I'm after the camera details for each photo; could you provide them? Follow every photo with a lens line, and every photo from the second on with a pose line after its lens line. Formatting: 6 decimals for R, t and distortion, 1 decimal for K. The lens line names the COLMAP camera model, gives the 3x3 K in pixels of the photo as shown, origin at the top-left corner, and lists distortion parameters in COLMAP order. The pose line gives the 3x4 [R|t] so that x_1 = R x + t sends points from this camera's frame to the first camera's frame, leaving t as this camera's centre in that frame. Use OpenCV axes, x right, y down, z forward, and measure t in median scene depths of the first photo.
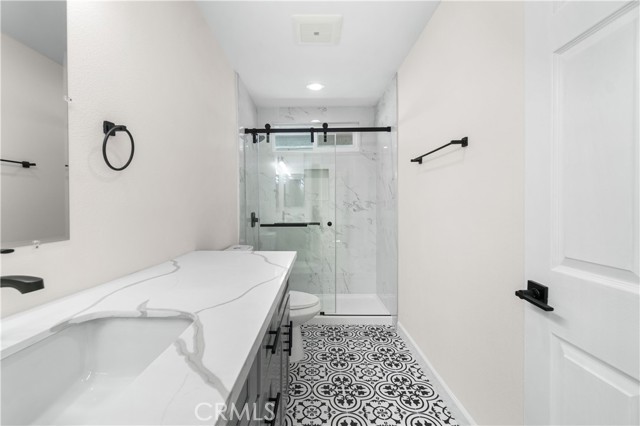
lens RADIAL K [[280.5, 0, 315.7], [0, 280.5, 210.2], [0, 0, 1]] dist [-0.010888, -0.000417]
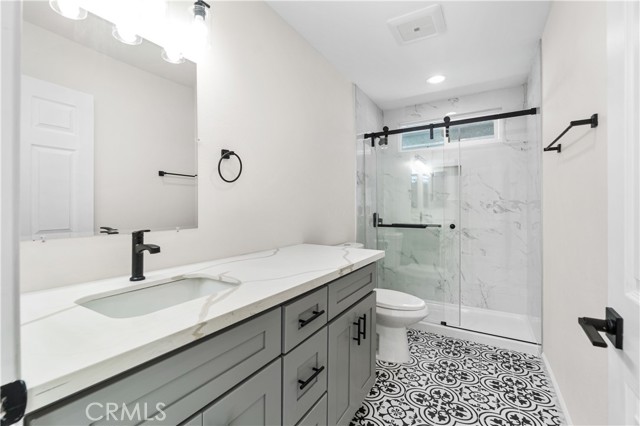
lens RADIAL K [[280.5, 0, 315.9], [0, 280.5, 210.2], [0, 0, 1]] dist [-0.010888, -0.000417]
pose [[0.853930, 0.008225, -0.520324, 0.147650], [-0.008837, 0.999960, 0.001306, -0.000897], [0.520314, 0.003483, 0.853968, -0.005635]]
